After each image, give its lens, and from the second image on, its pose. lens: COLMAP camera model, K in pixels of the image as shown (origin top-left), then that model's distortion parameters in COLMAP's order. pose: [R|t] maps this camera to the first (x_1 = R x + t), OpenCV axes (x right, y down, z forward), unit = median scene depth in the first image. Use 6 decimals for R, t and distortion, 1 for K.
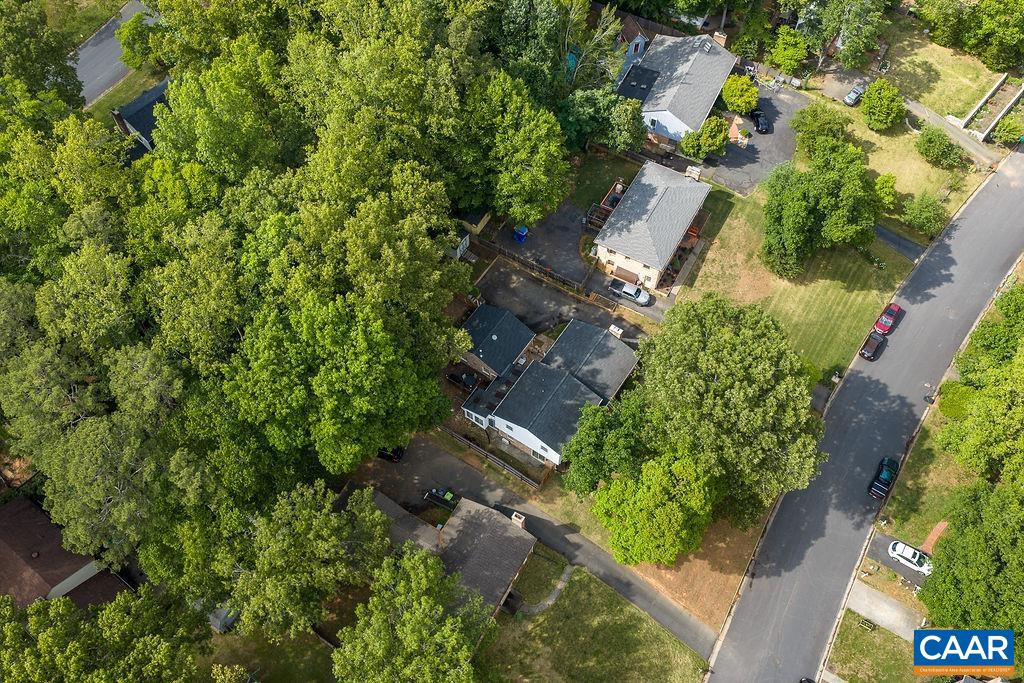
lens RADIAL K [[853.4, 0, 512.0], [0, 853.4, 341.5], [0, 0, 1]] dist [0.003937, -0.010833]
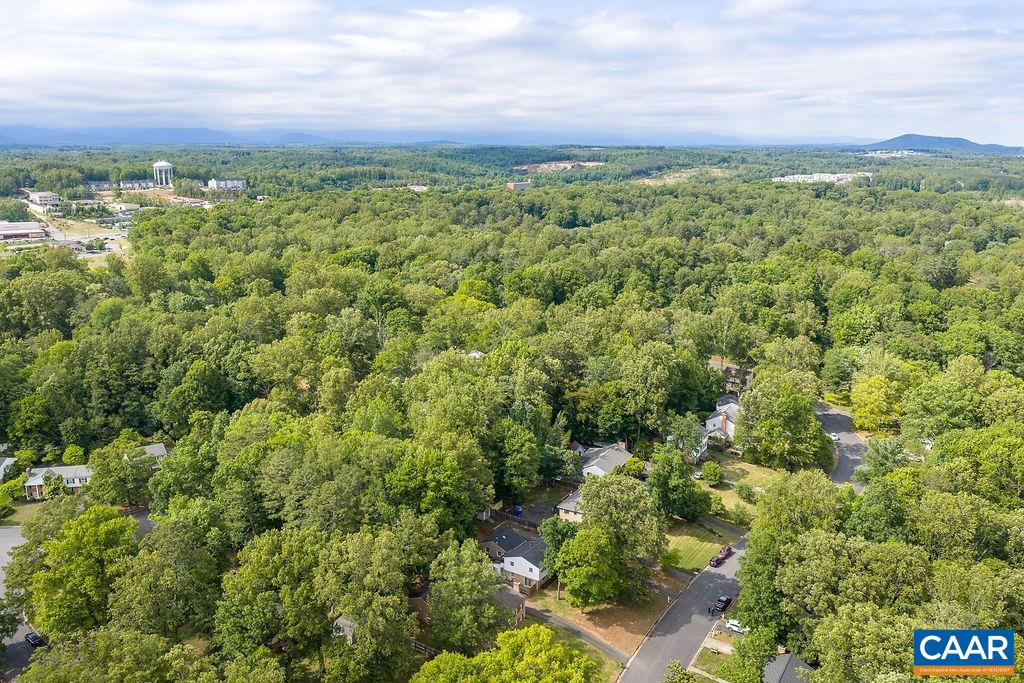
lens RADIAL K [[853.4, 0, 512.0], [0, 853.4, 341.5], [0, 0, 1]] dist [0.003937, -0.010833]
pose [[0.999998, 0.002216, -0.000134, -0.003812], [-0.001661, 0.706597, -0.707615, 1.046233], [-0.001474, 0.707613, 0.706599, -0.645564]]
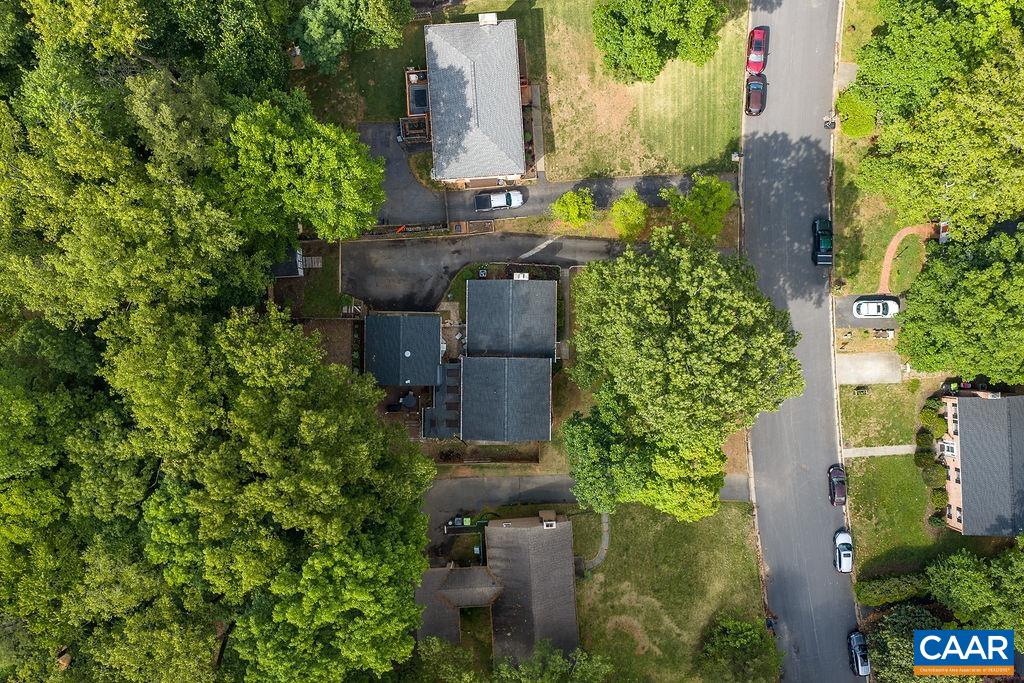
lens RADIAL K [[853.4, 0, 512.0], [0, 853.4, 341.5], [0, 0, 1]] dist [0.003937, -0.010833]
pose [[0.836764, -0.547562, 0.001327, 0.077915], [0.465941, 0.713303, 0.523543, -0.438971], [-0.287619, -0.437464, 0.851998, 0.227473]]
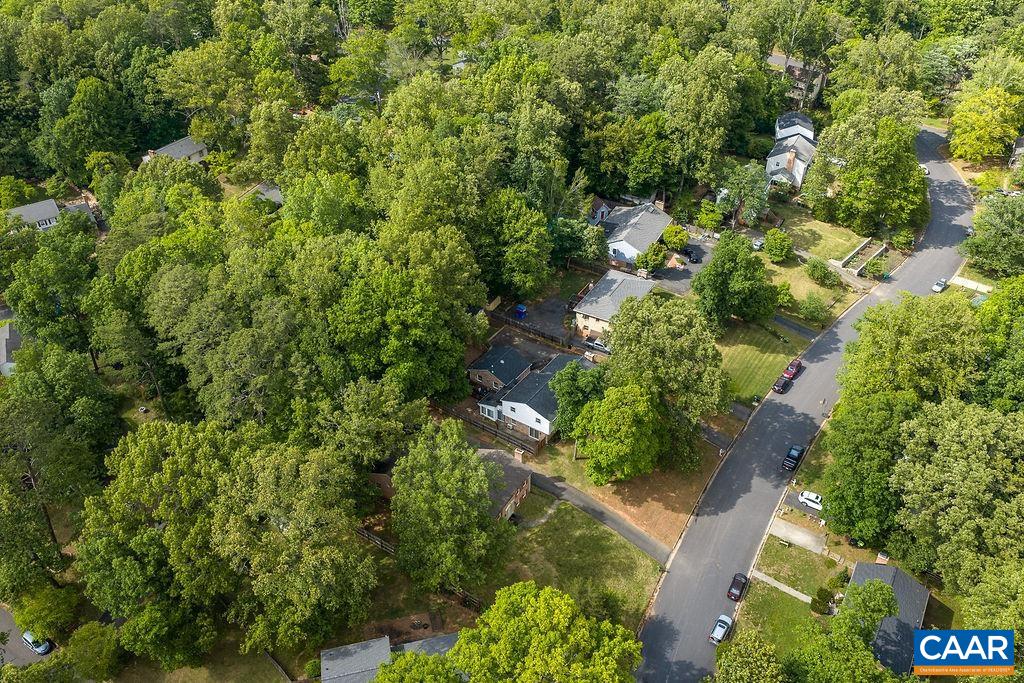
lens RADIAL K [[853.4, 0, 512.0], [0, 853.4, 341.5], [0, 0, 1]] dist [0.003937, -0.010833]
pose [[0.999994, 0.001779, -0.002853, -0.000528], [-0.002720, 0.926810, -0.375521, 0.500547], [0.001976, 0.375527, 0.926809, -0.308992]]
